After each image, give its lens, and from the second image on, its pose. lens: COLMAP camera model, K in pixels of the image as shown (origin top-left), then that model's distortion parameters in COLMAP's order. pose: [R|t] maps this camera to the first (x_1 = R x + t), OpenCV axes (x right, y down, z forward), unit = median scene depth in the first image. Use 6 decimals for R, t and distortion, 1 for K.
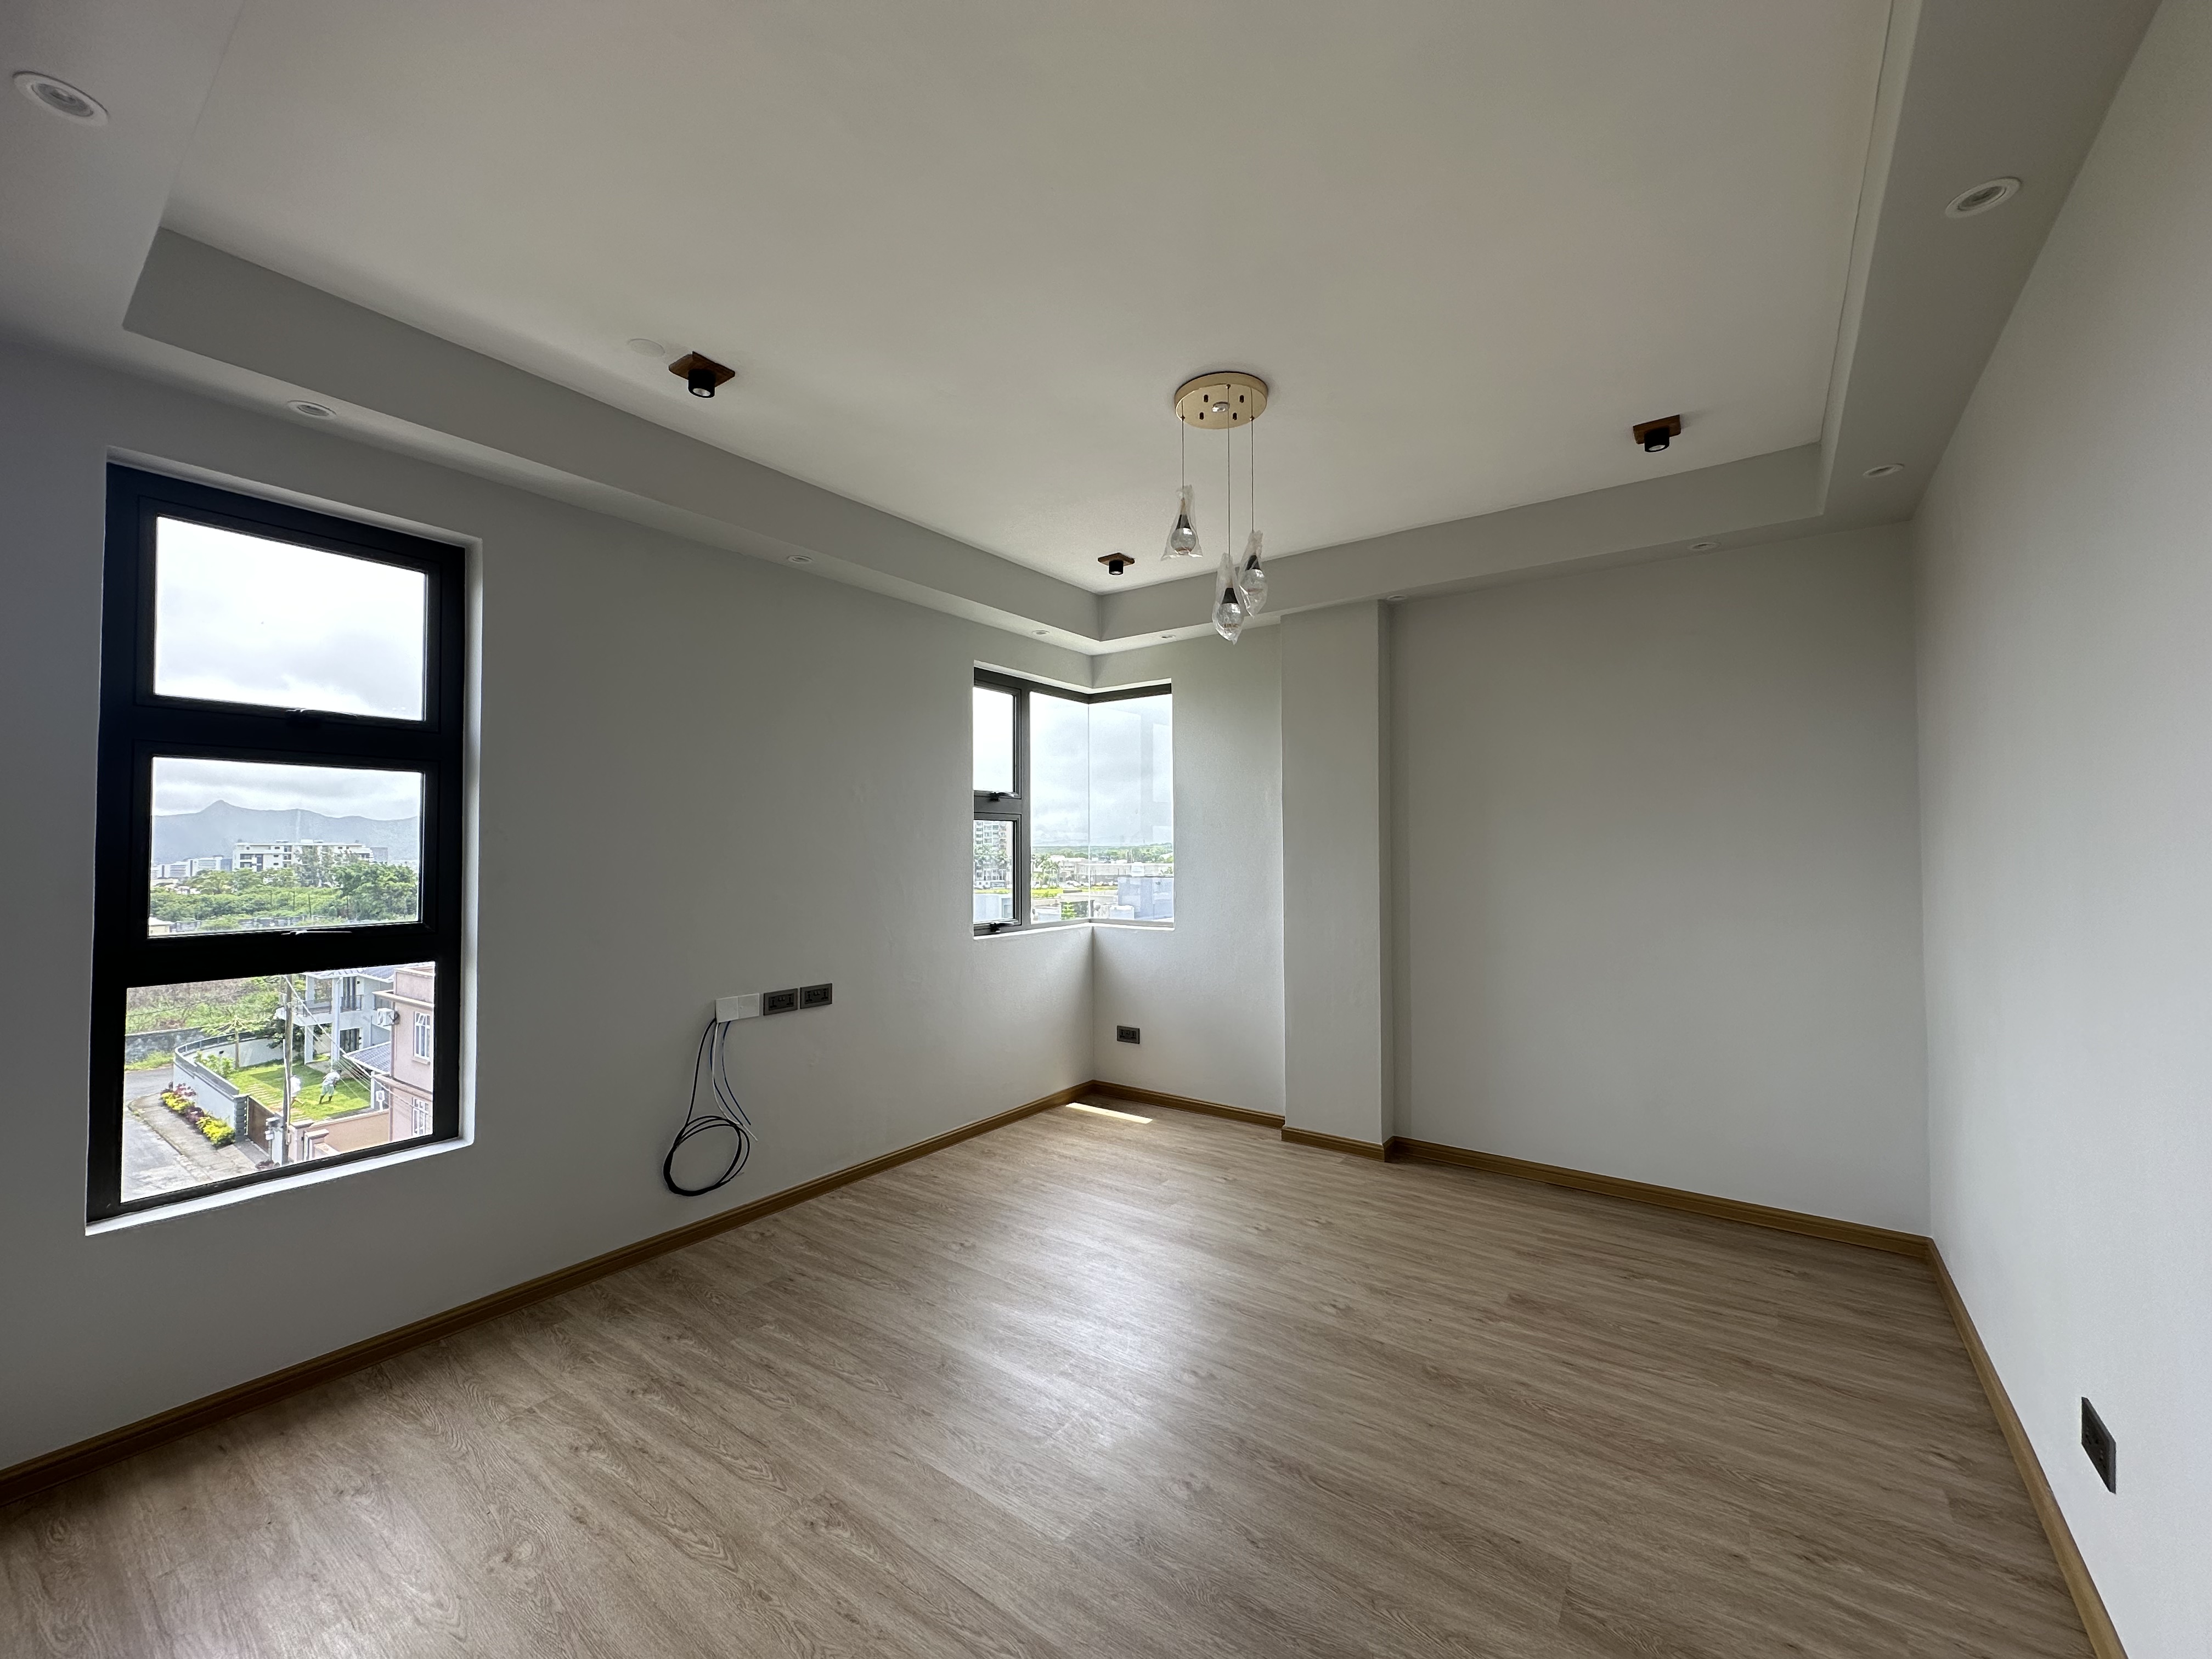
lens RADIAL K [[876.8, 0, 1102.7], [0, 876.8, 830.4], [0, 0, 1]] dist [-0.000087, 0.000258]
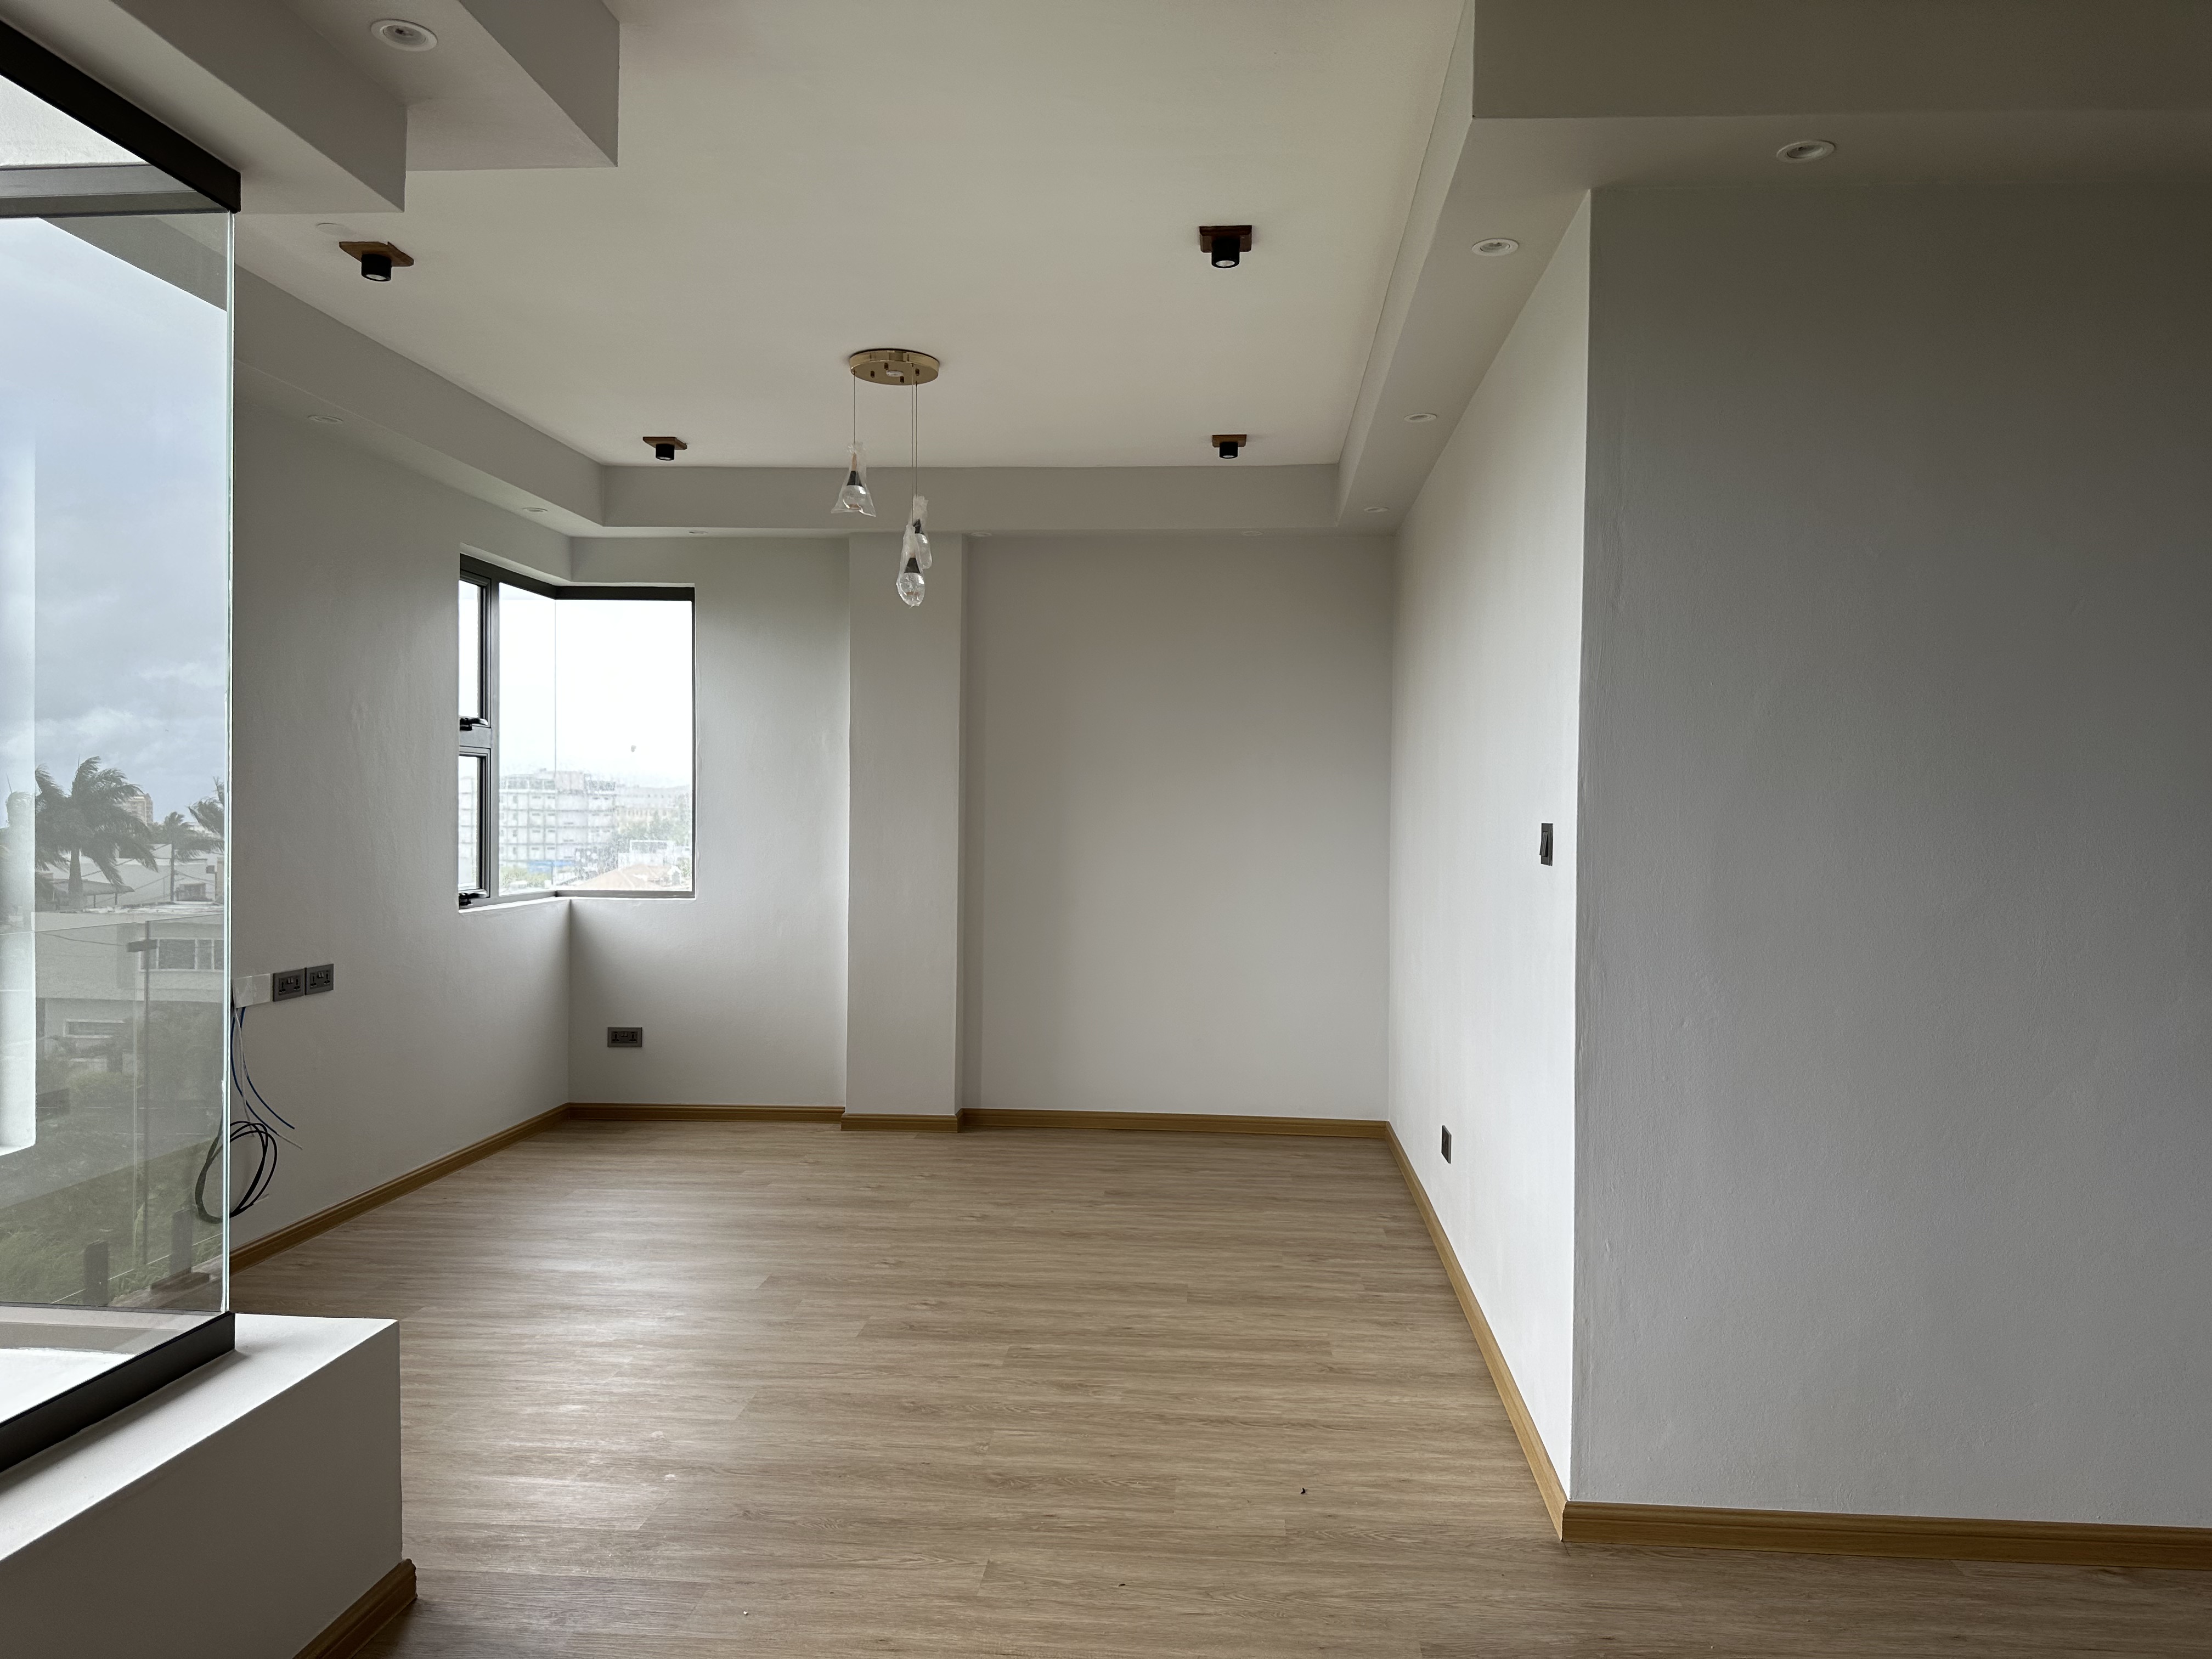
lens RADIAL K [[1553.0, 0, 1107.3], [0, 1553.0, 826.2], [0, 0, 1]] dist [0.057730, -0.000209]
pose [[0.851072, 0.006371, 0.525011, -0.431431], [-0.023960, 0.999356, 0.026715, -0.000377], [-0.524503, -0.035315, 0.850676, -0.507907]]
